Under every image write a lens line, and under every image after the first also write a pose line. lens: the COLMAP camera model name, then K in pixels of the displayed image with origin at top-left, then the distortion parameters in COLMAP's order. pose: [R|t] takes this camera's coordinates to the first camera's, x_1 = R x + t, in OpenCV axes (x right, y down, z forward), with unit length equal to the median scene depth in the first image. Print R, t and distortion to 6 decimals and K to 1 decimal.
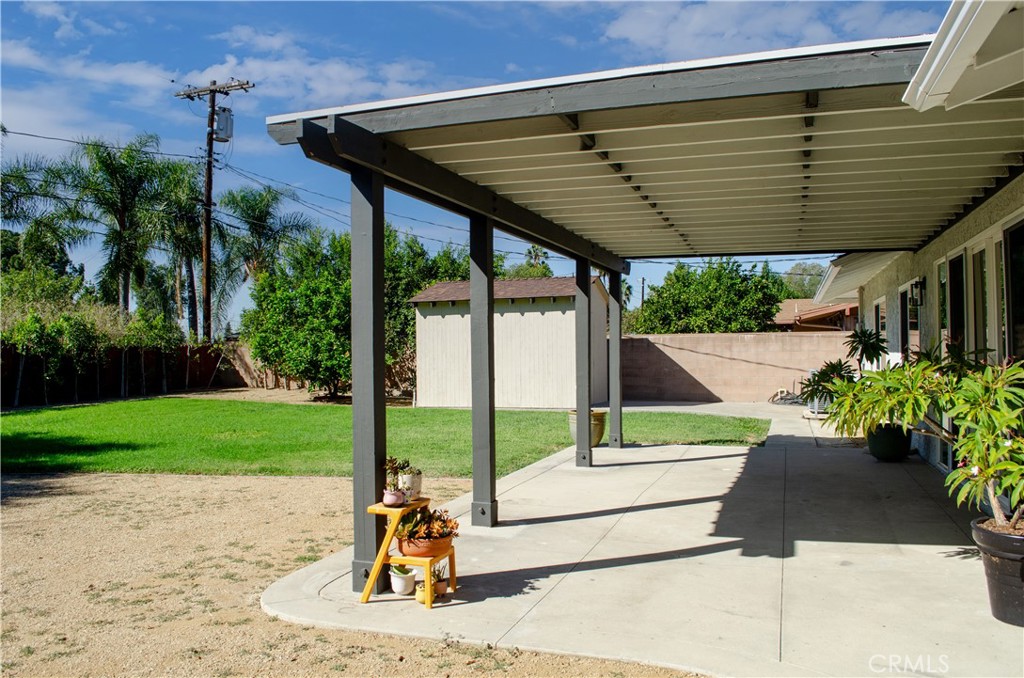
lens RADIAL K [[816.6, 0, 511.9], [0, 816.6, 336.5], [0, 0, 1]] dist [-0.082659, -0.000723]
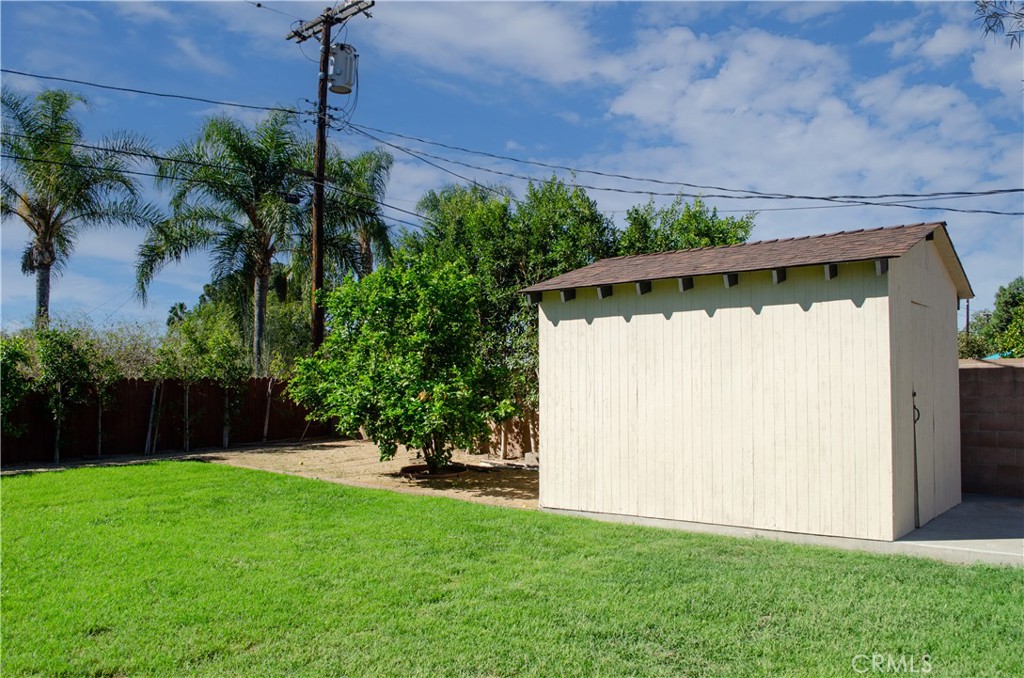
lens RADIAL K [[816.6, 0, 514.9], [0, 816.6, 346.4], [0, 0, 1]] dist [-0.082659, -0.000723]
pose [[0.941273, -0.008136, -0.337548, 0.029482], [-0.000544, 0.999672, -0.025613, 0.002397], [0.337645, 0.024292, 0.940960, 0.447171]]
